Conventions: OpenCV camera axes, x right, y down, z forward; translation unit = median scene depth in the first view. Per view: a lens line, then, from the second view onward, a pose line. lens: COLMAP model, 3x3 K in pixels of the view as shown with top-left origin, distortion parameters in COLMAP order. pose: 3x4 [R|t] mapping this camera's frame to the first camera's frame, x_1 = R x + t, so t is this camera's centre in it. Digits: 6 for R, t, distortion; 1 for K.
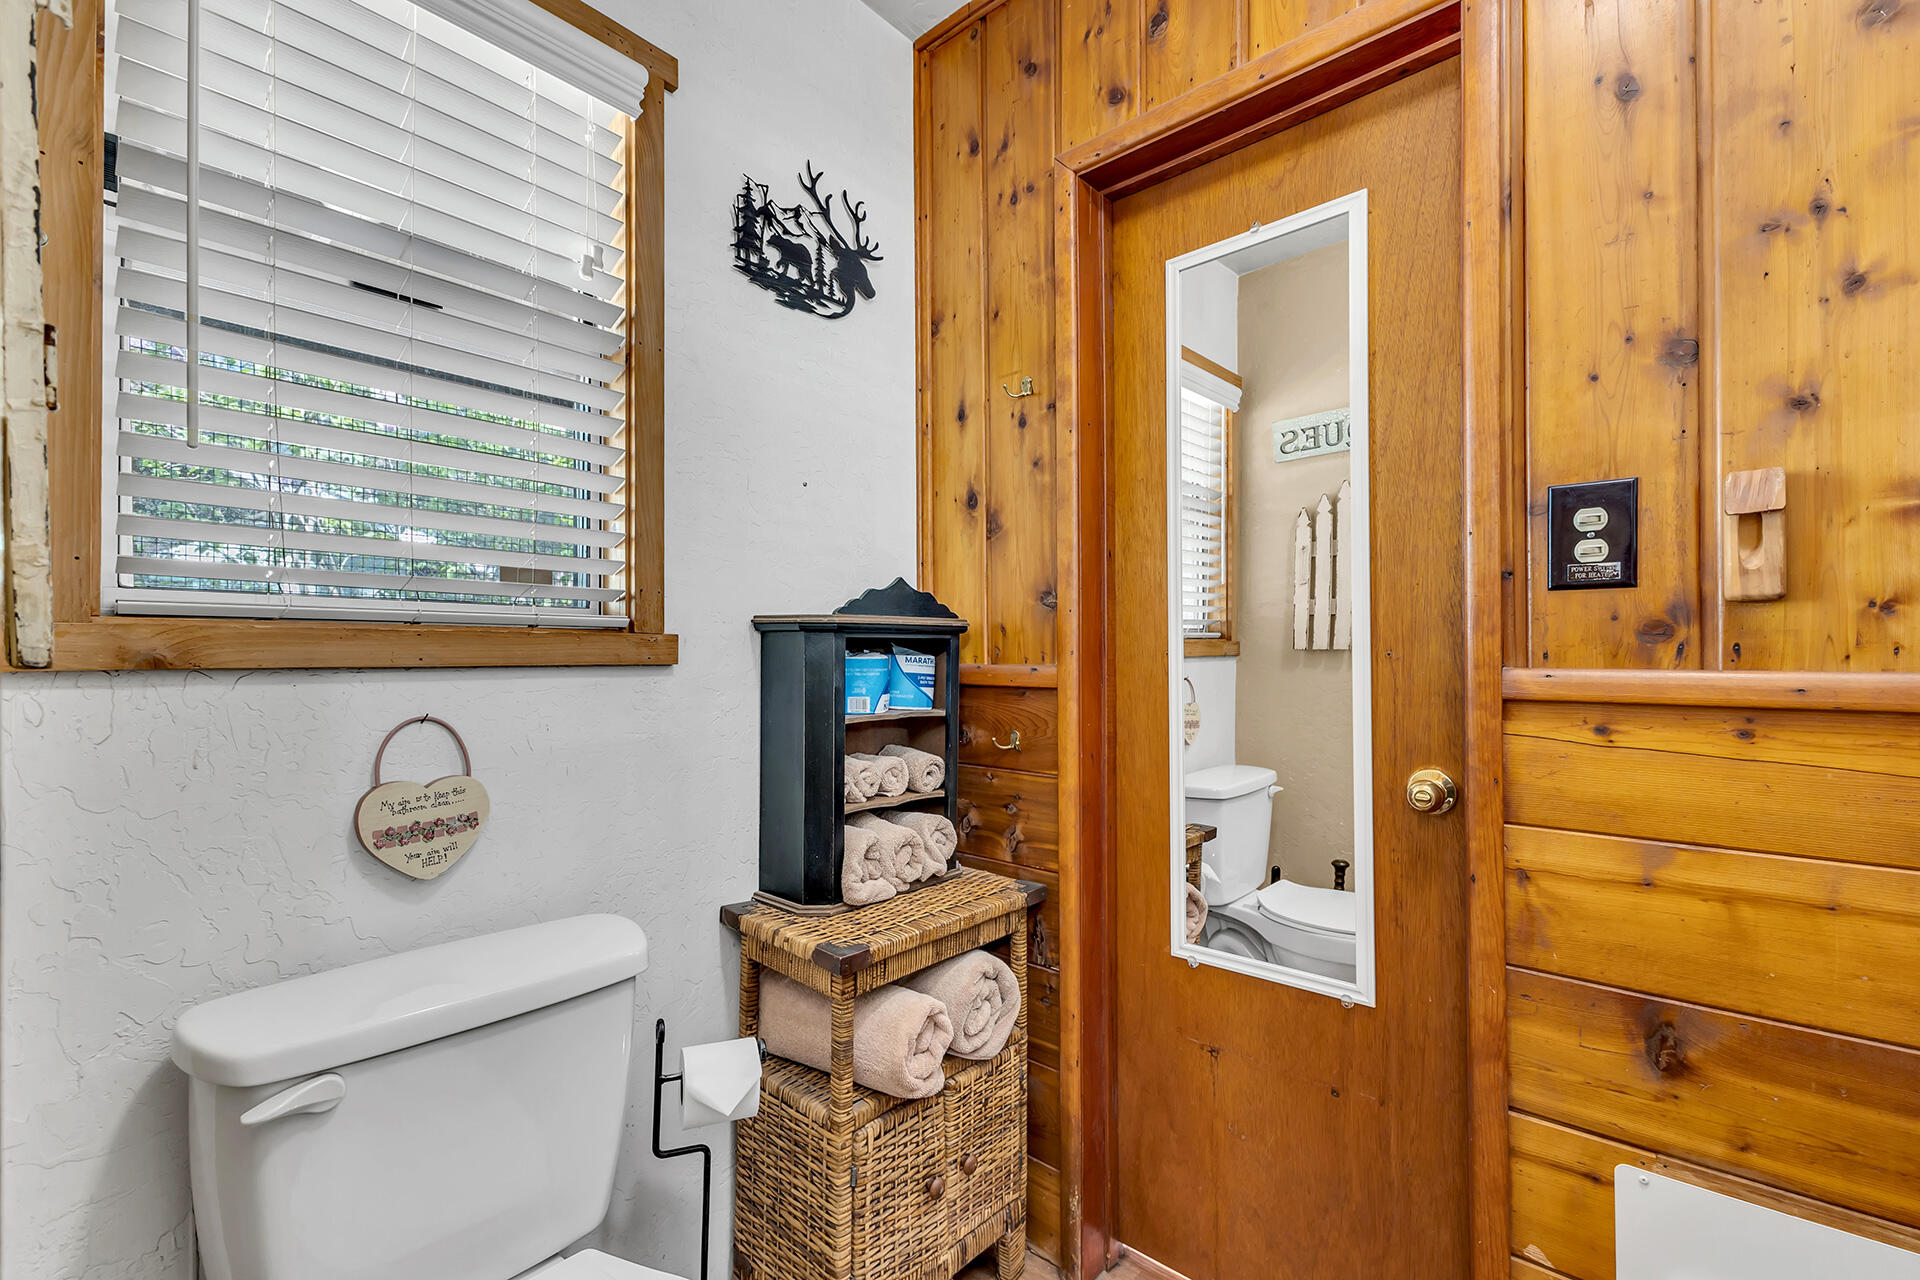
lens RADIAL K [[845.5, 0, 954.1], [0, 845.5, 653.5], [0, 0, 1]] dist [0.007344, -0.000584]
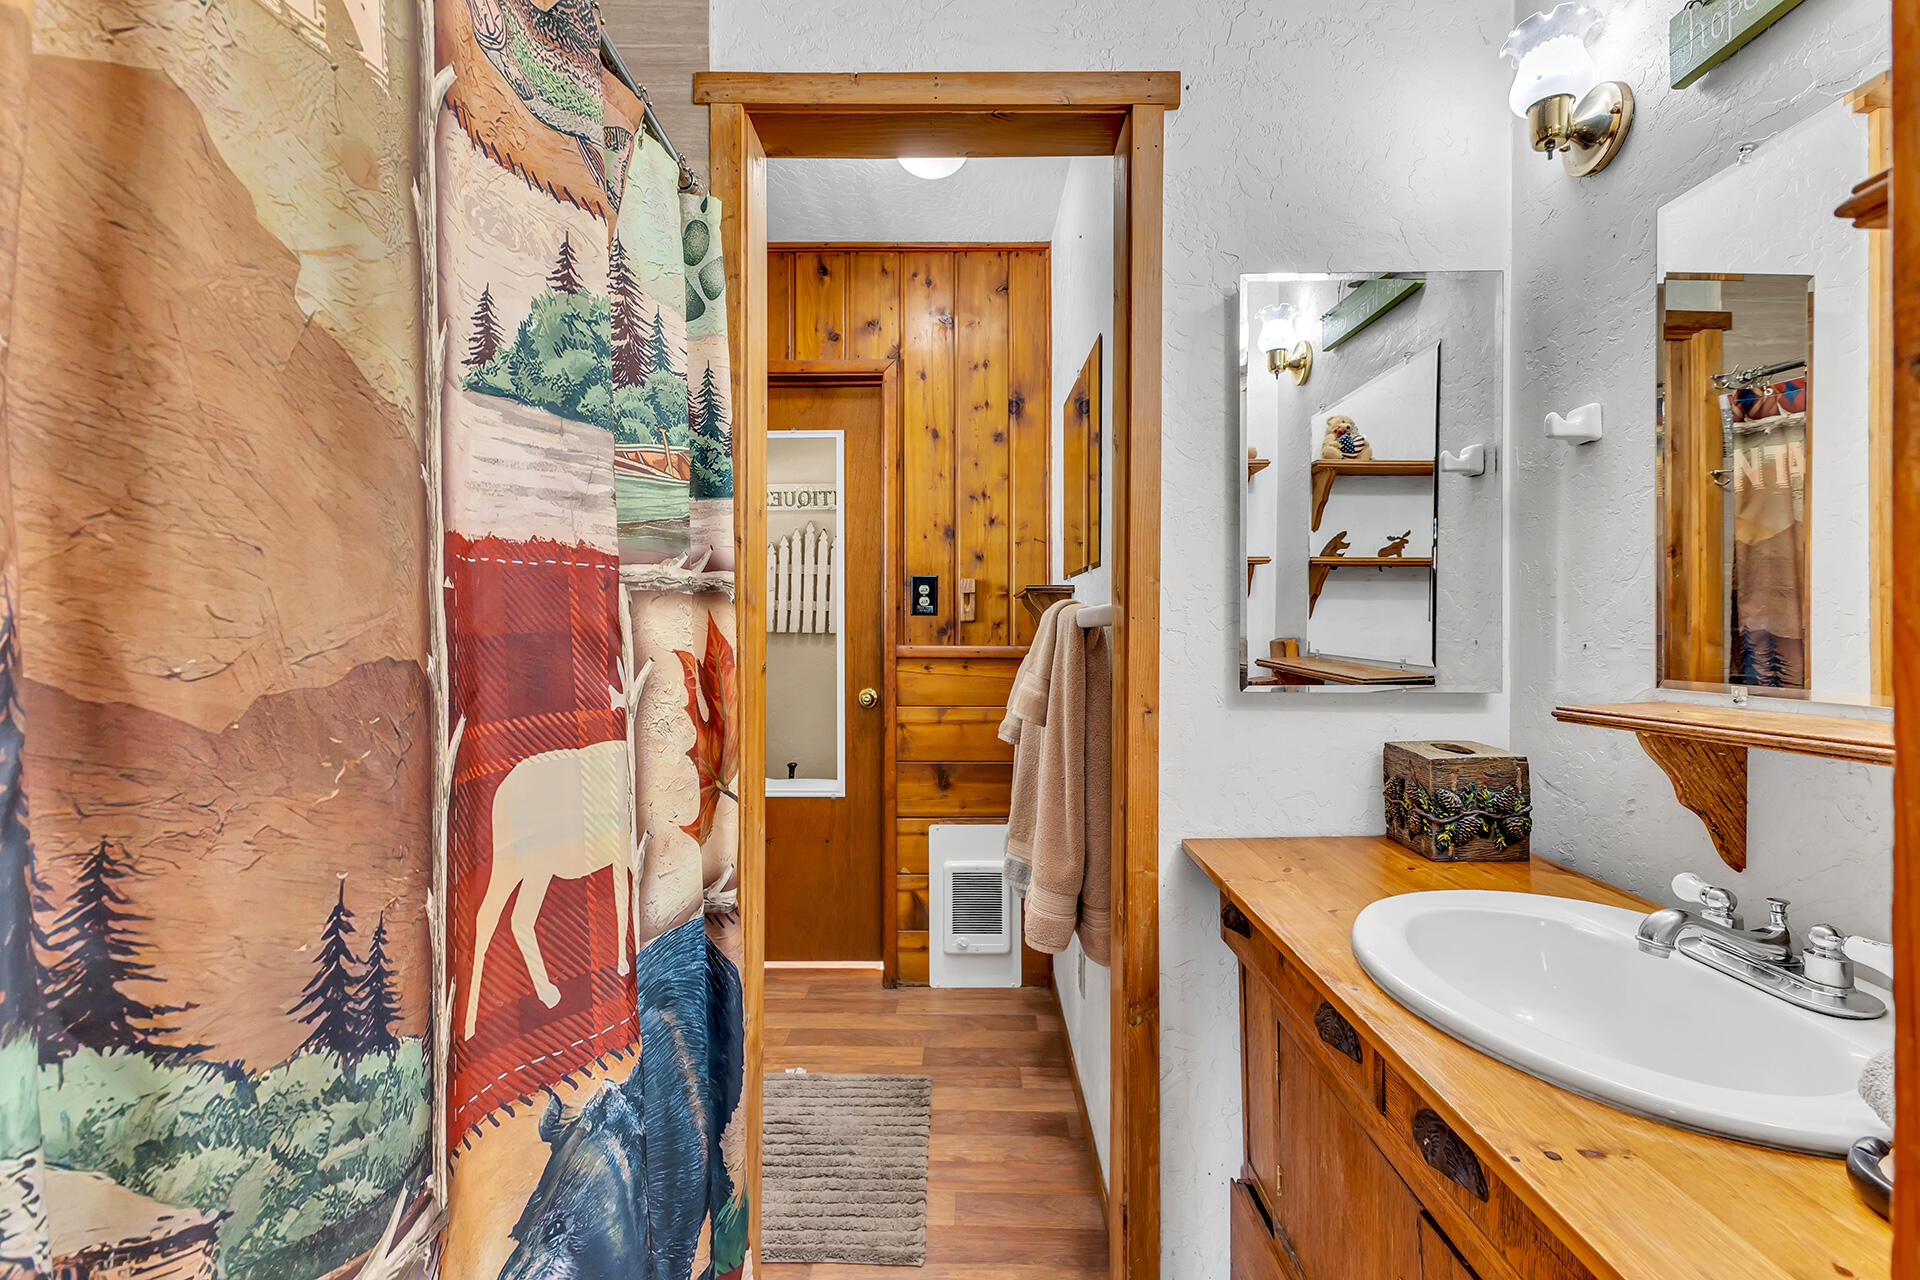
lens RADIAL K [[845.5, 0, 960.1], [0, 845.5, 634.8], [0, 0, 1]] dist [0.007344, -0.000584]
pose [[0.755639, -0.000769, 0.654988, -0.905712], [-0.006914, 0.999934, 0.009150, -0.039384], [-0.654952, -0.011443, 0.755584, -1.084819]]
